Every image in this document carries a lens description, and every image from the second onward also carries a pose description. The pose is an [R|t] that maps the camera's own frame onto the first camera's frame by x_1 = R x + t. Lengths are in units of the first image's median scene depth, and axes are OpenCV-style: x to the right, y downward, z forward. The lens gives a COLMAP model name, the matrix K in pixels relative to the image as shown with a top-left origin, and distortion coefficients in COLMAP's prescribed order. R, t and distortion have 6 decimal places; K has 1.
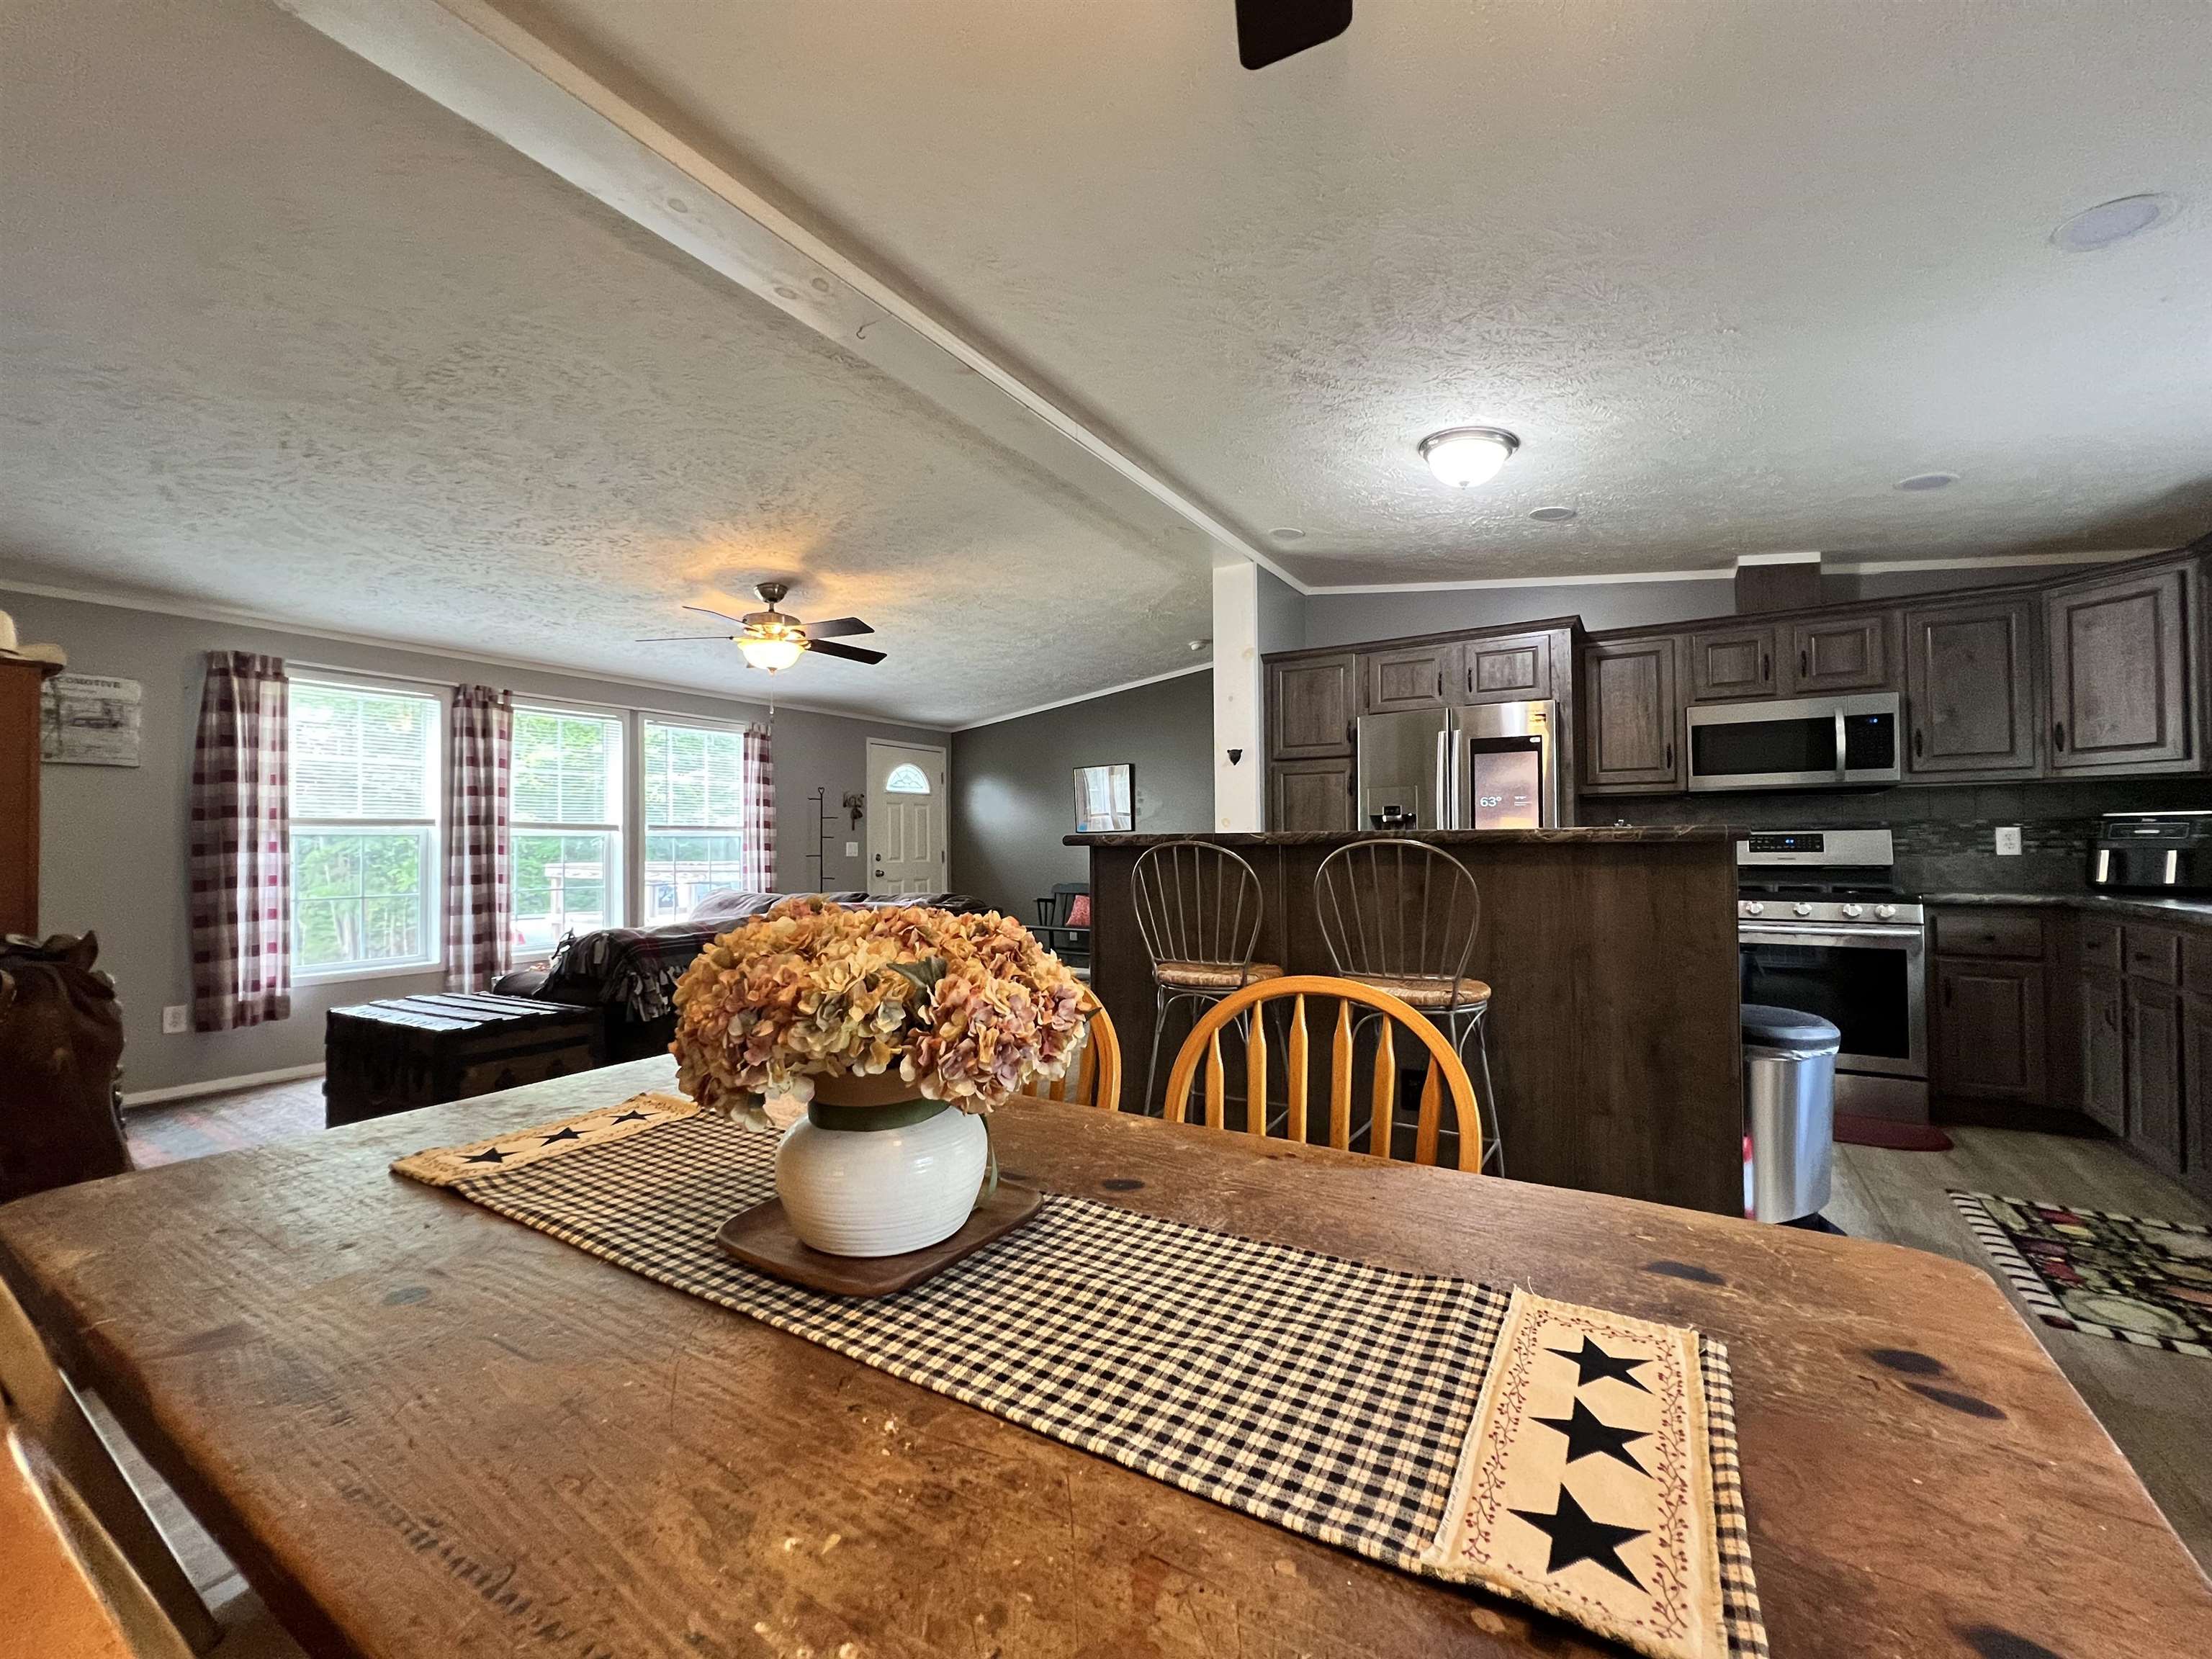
lens RADIAL K [[886.2, 0, 1107.7], [0, 886.2, 826.5], [0, 0, 1]] dist [-0.002567, 0.001163]
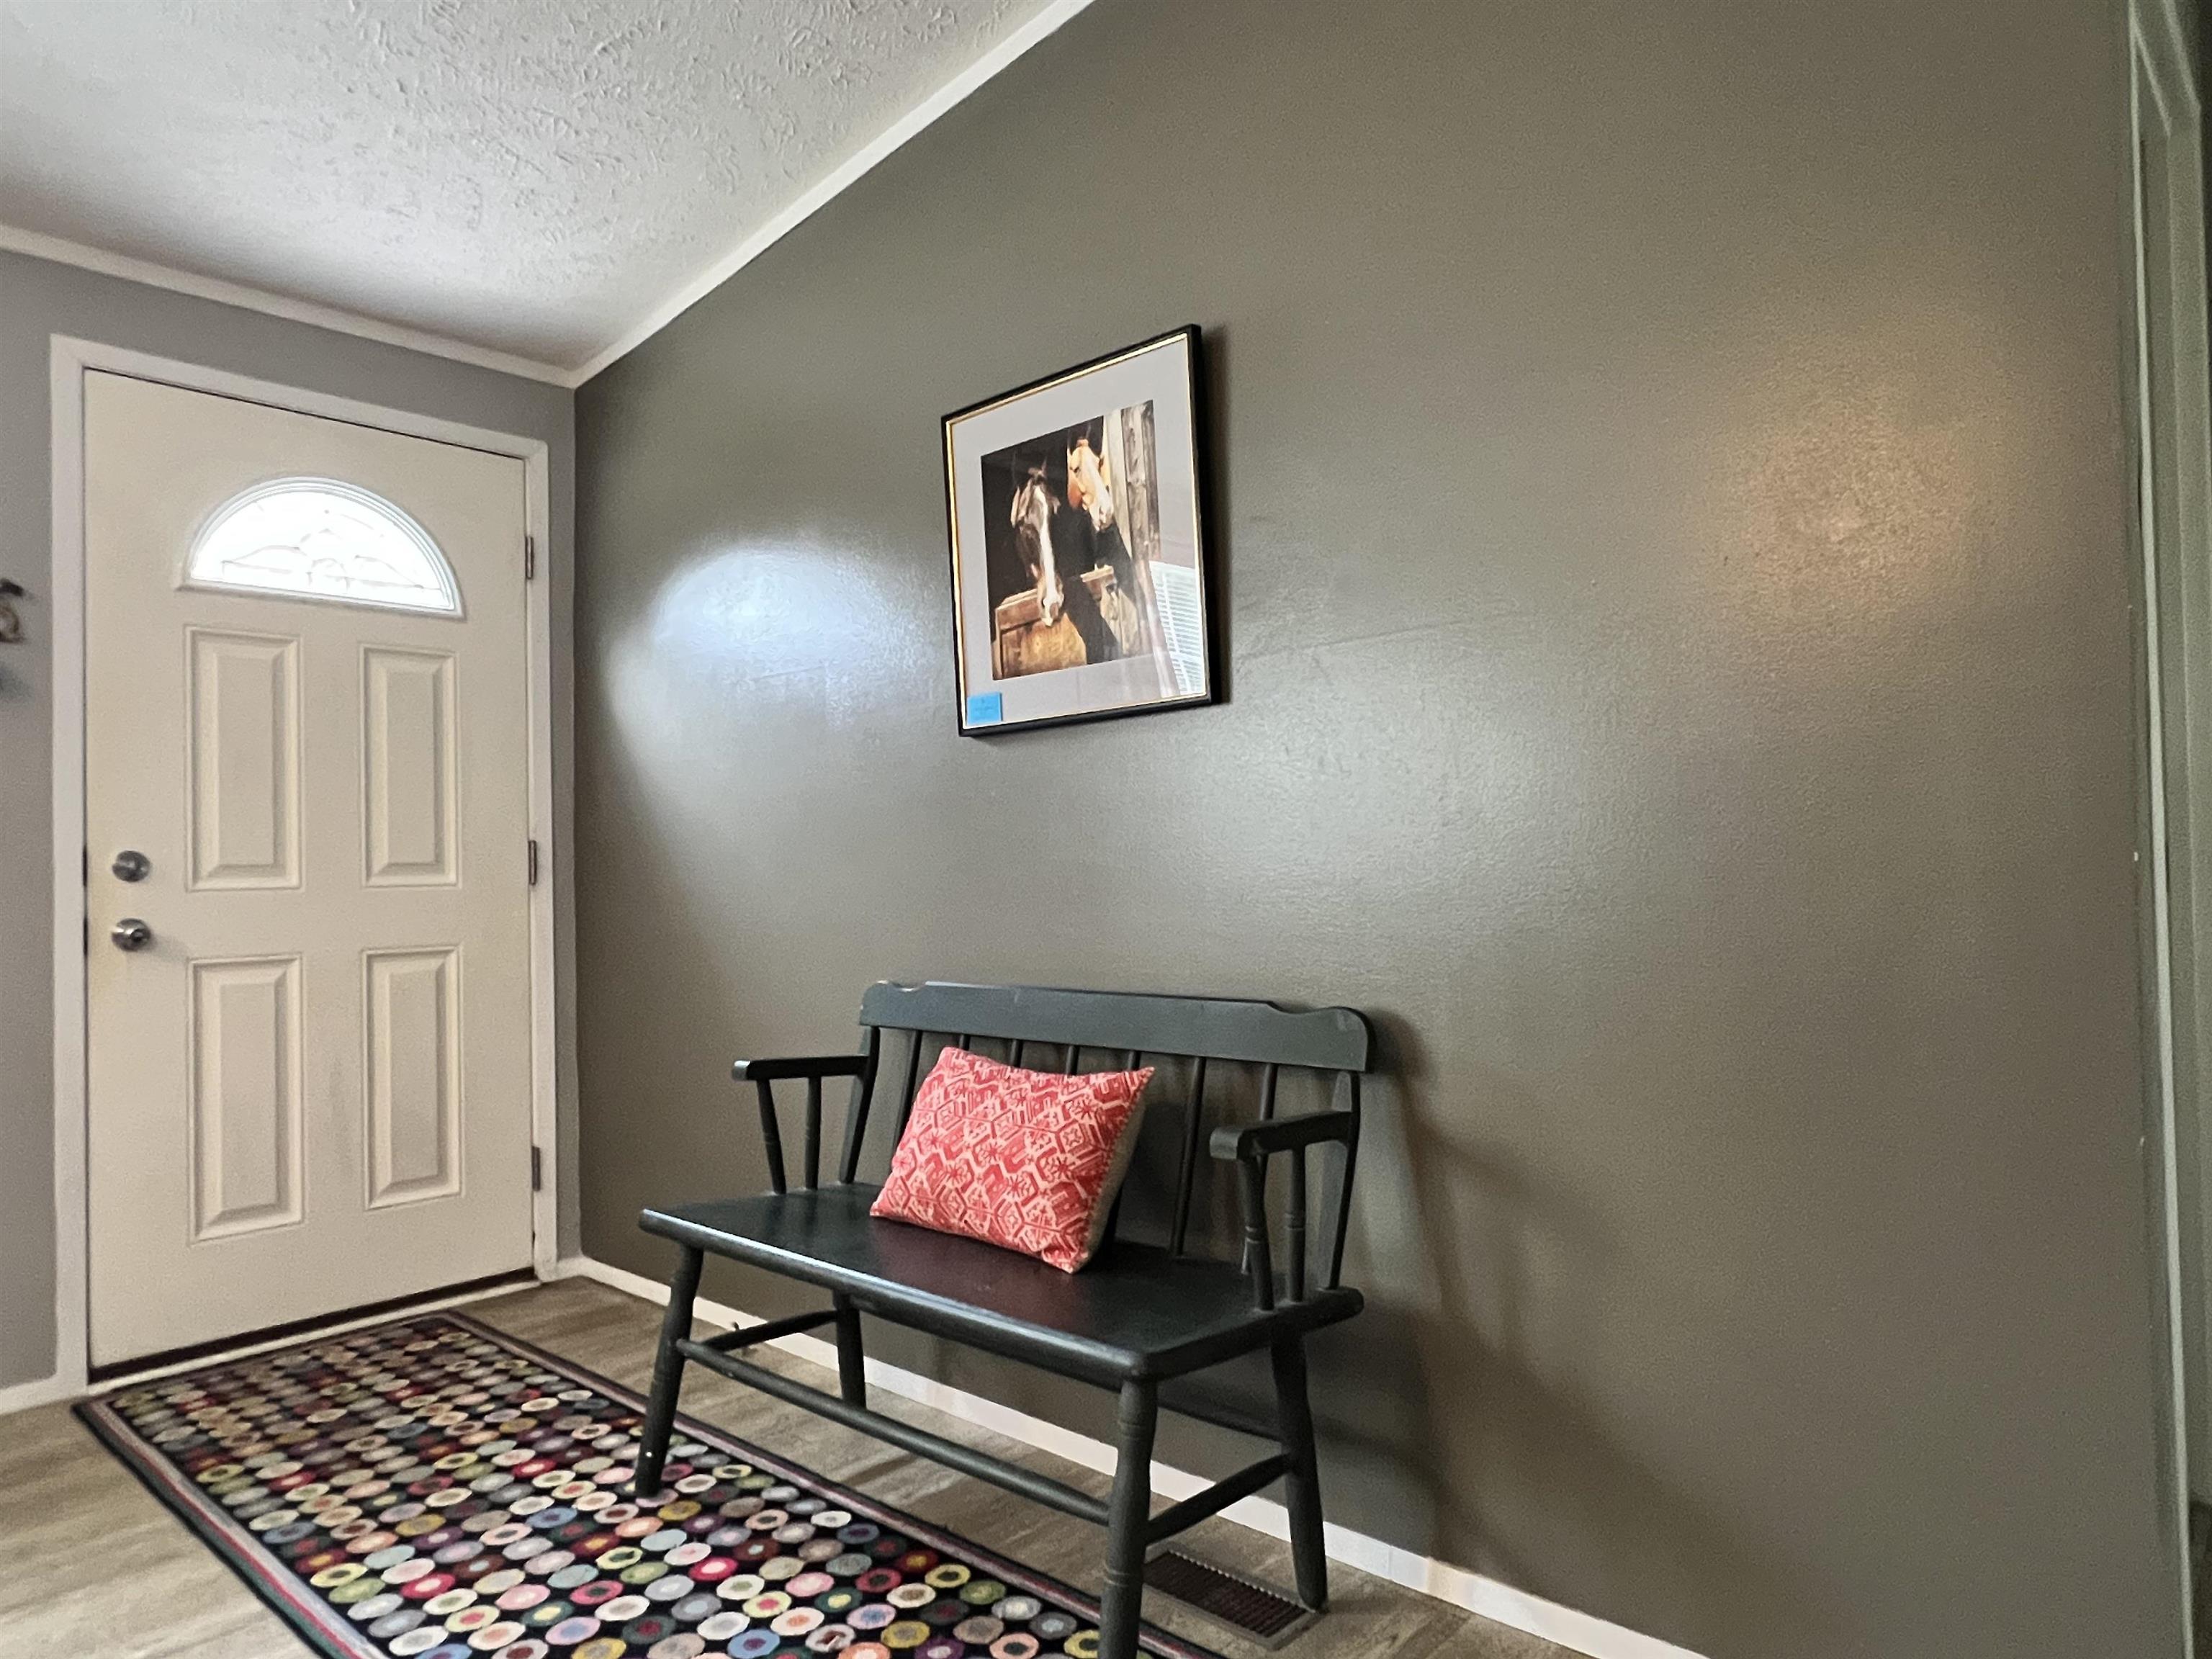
lens RADIAL K [[1385.0, 0, 1104.4], [0, 1385.0, 836.8], [0, 0, 1]] dist [-0.000089, 0.000003]
pose [[0.982911, -0.016245, -0.183361, 0.101400], [0.017055, 0.999850, 0.002844, 0.057197], [0.183287, -0.005923, 0.983042, 1.289817]]
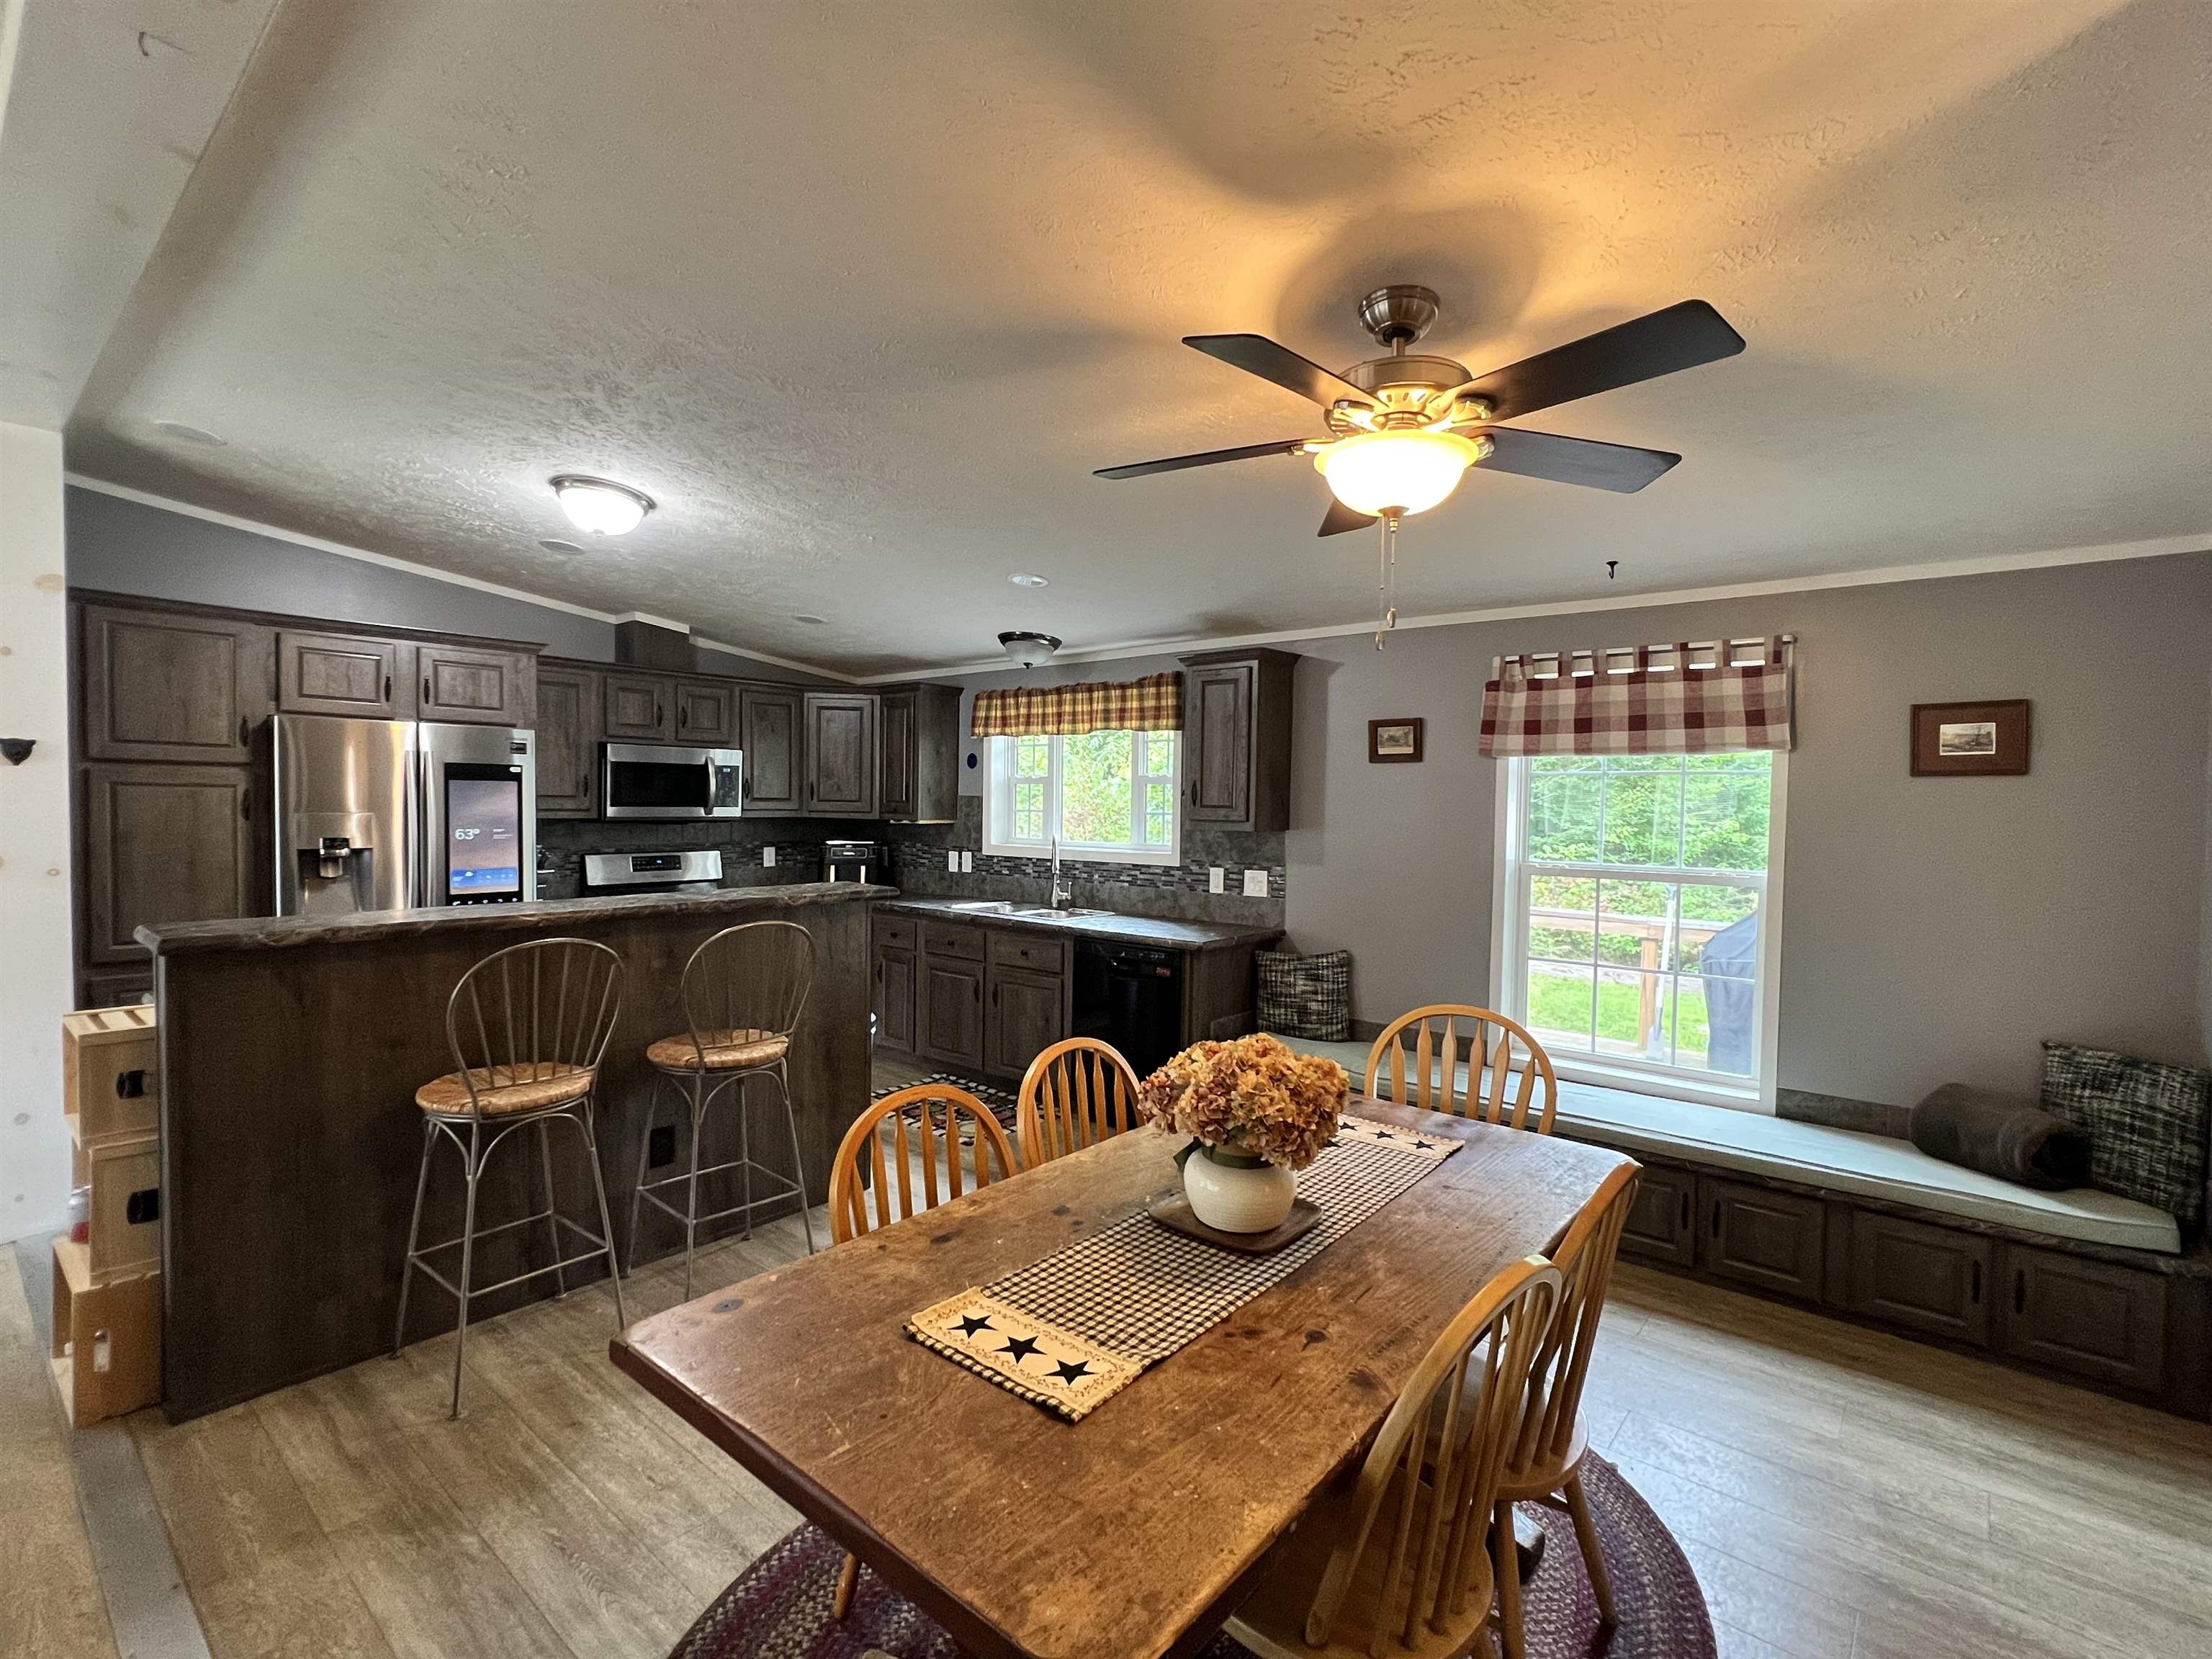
lens RADIAL K [[1027.8, 0, 1100.0], [0, 1027.8, 831.2], [0, 0, 1]] dist [-0.000347, -0.000141]
pose [[0.150758, -0.021700, 0.988333, -0.490252], [-0.037513, 0.998913, 0.027655, -0.082184], [-0.987859, -0.041244, 0.149780, 0.203947]]
